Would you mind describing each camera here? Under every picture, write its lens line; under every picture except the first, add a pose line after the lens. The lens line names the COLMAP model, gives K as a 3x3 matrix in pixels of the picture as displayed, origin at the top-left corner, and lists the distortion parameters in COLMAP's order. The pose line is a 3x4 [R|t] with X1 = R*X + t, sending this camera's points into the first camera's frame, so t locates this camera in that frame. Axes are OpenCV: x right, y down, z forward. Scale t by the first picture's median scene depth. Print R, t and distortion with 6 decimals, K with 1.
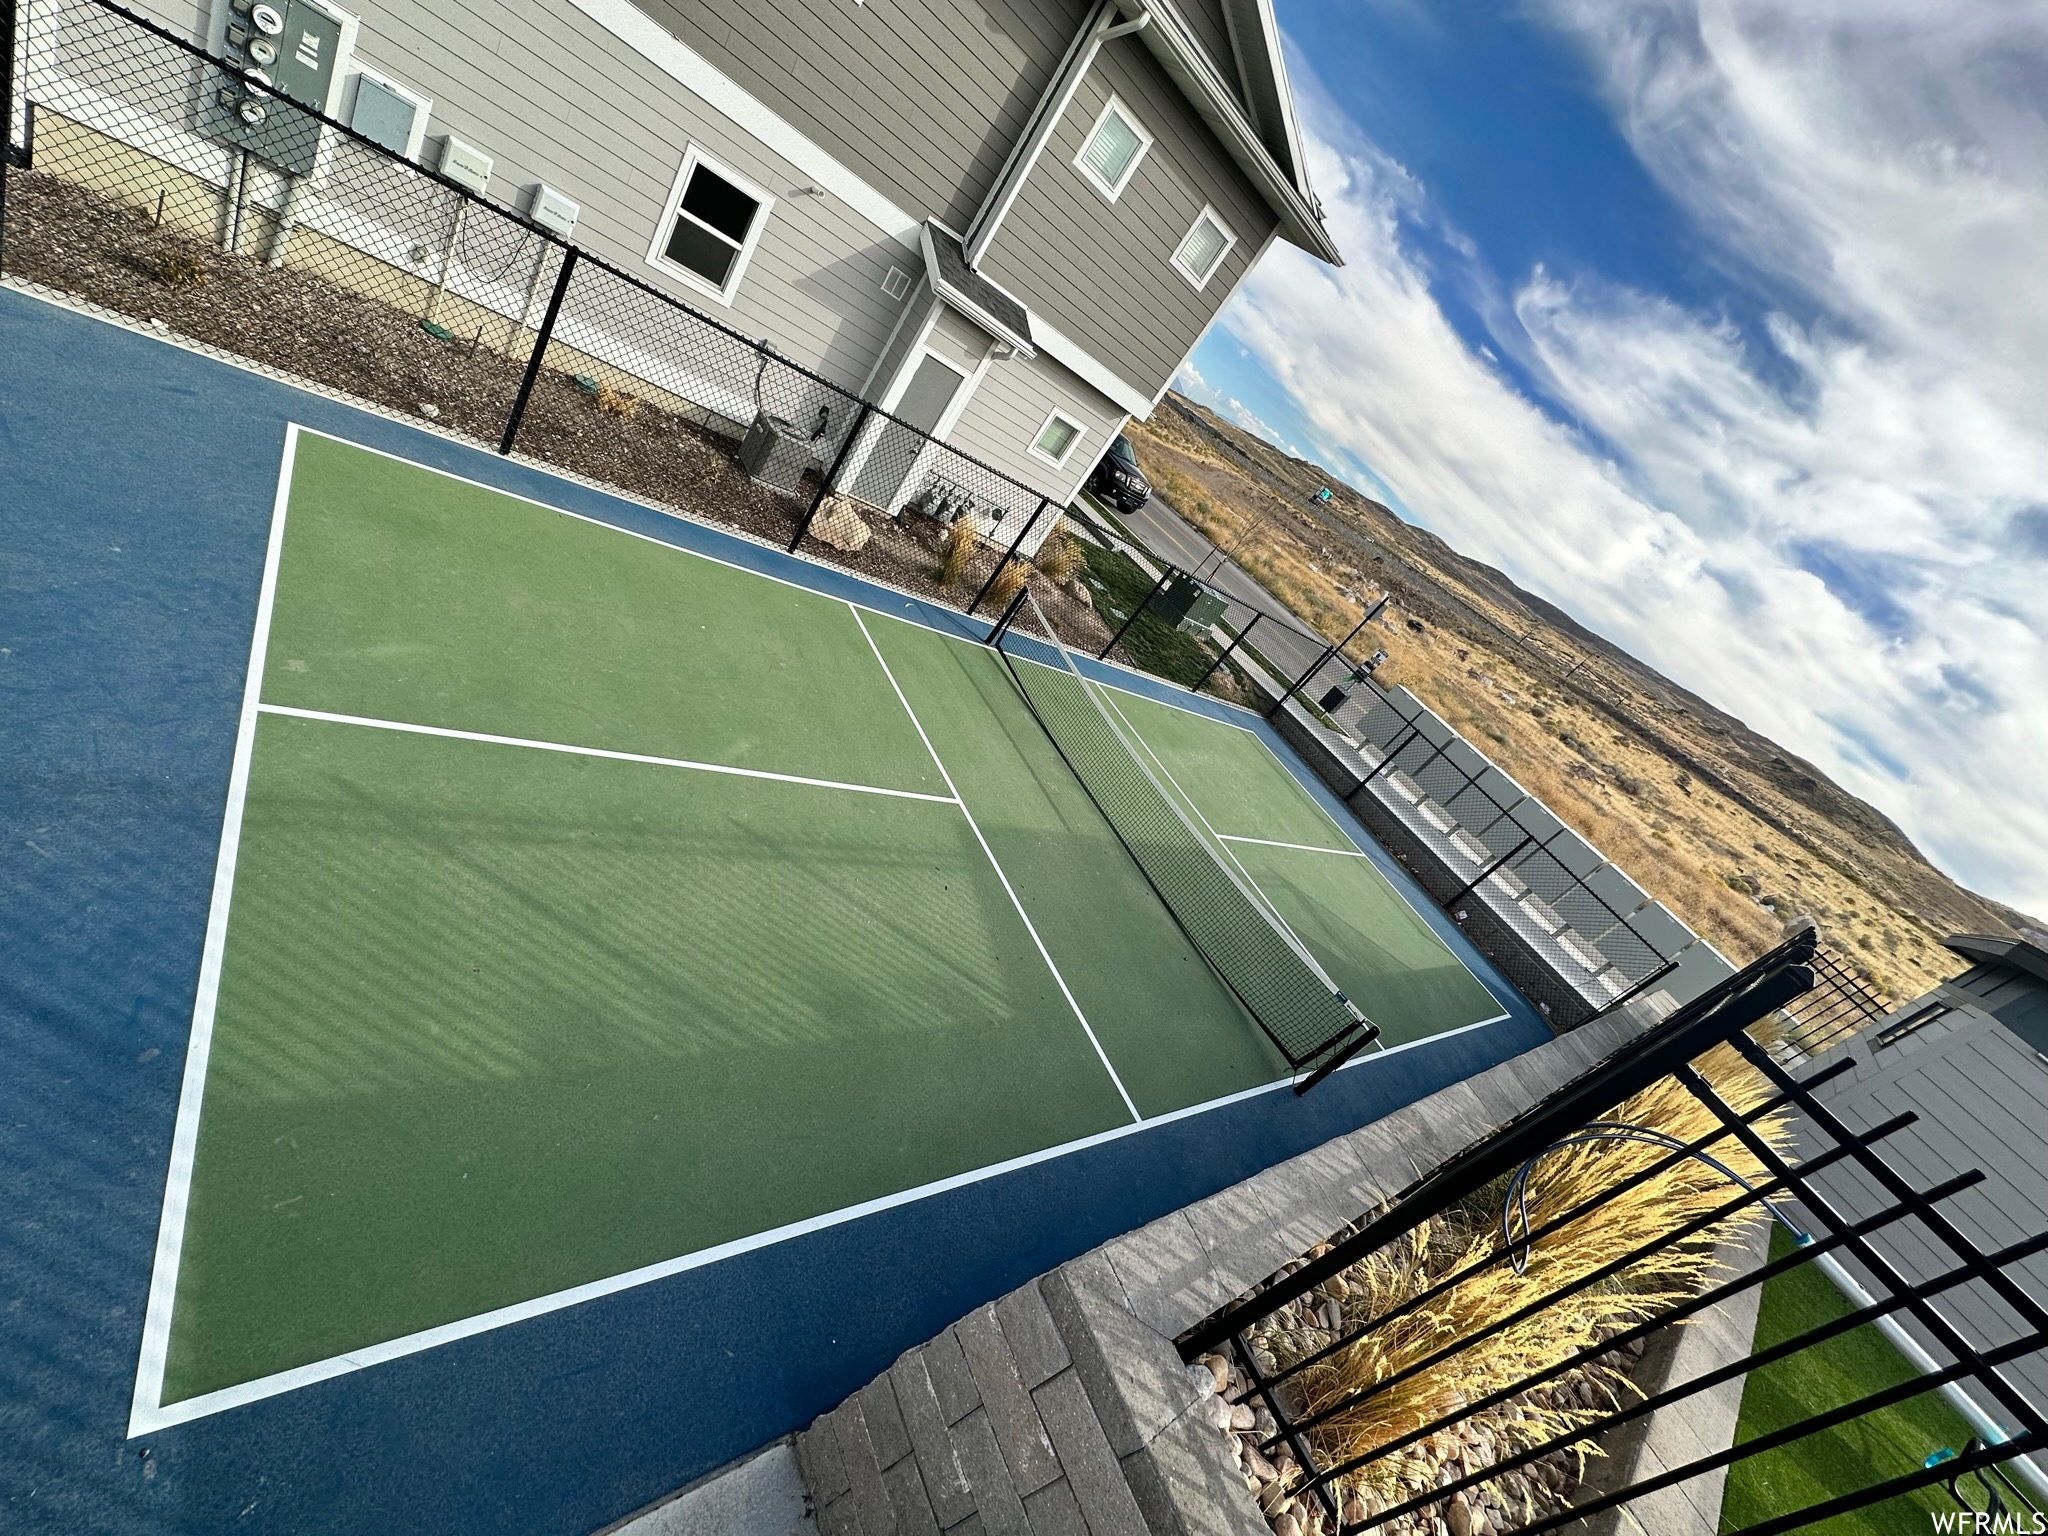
lens RADIAL K [[807.9, 0, 1028.7], [0, 807.9, 763.7], [0, 0, 1]] dist [0.000659, 0.000131]
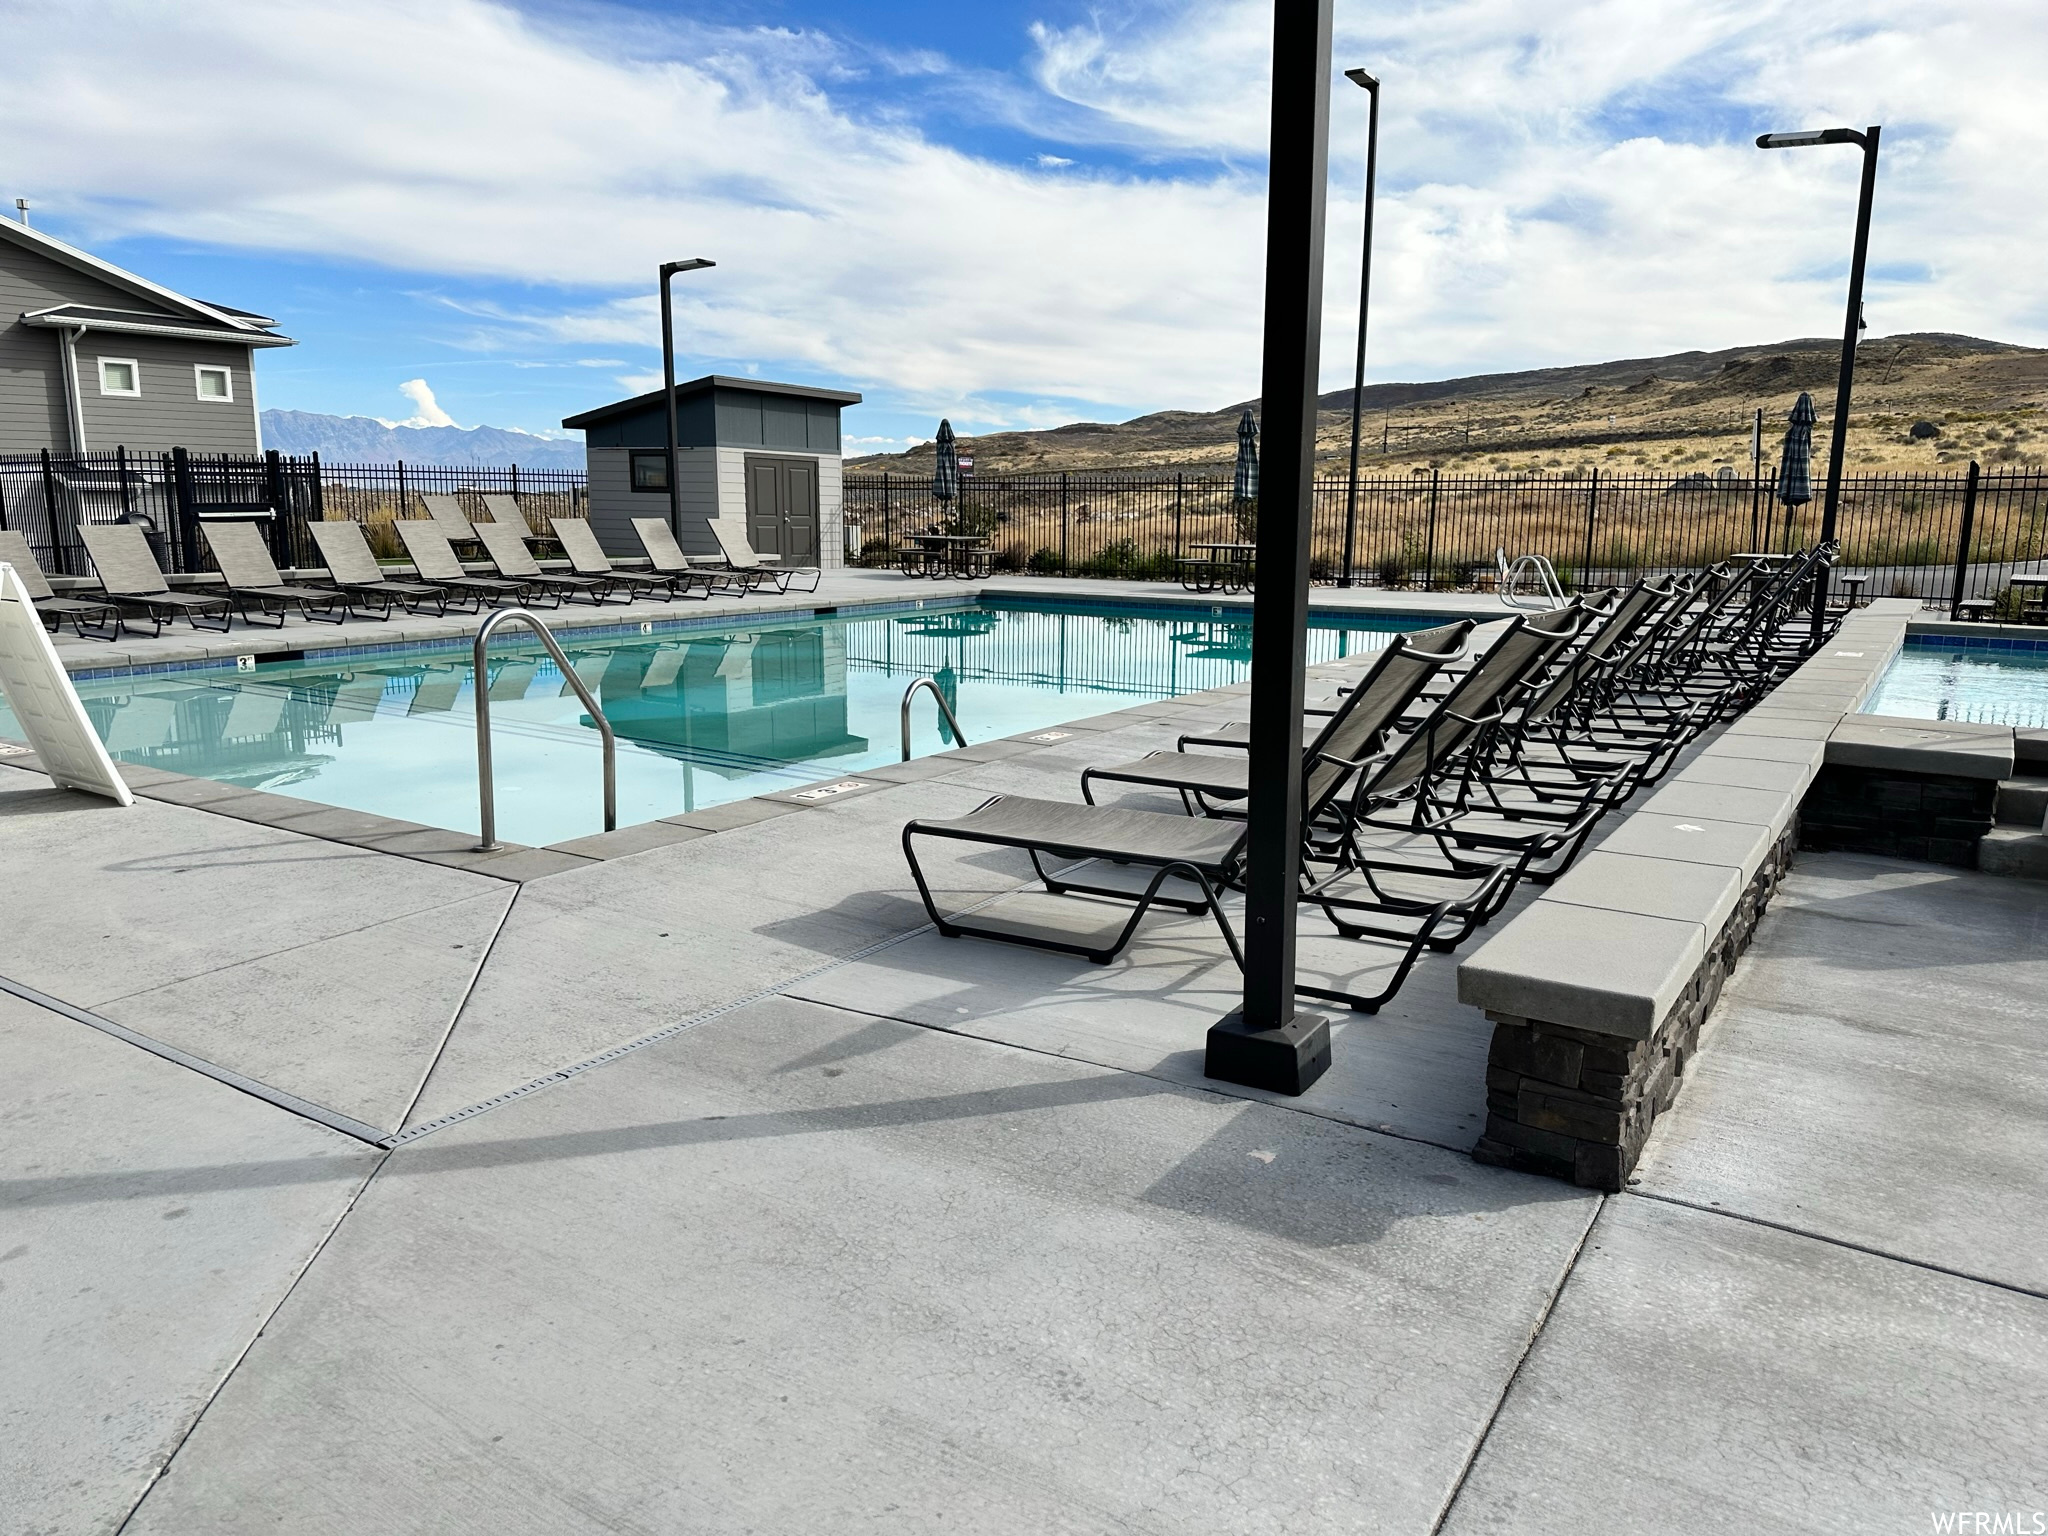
lens RADIAL K [[1430.4, 0, 1064.9], [0, 1430.4, 784.1], [0, 0, 1]] dist [0.059146, -0.065851]
pose [[0.749049, -0.621619, 0.229164, 0.638110], [0.654739, 0.747403, -0.112721, 2.796827], [-0.101208, 0.234476, 0.966839, -3.567804]]
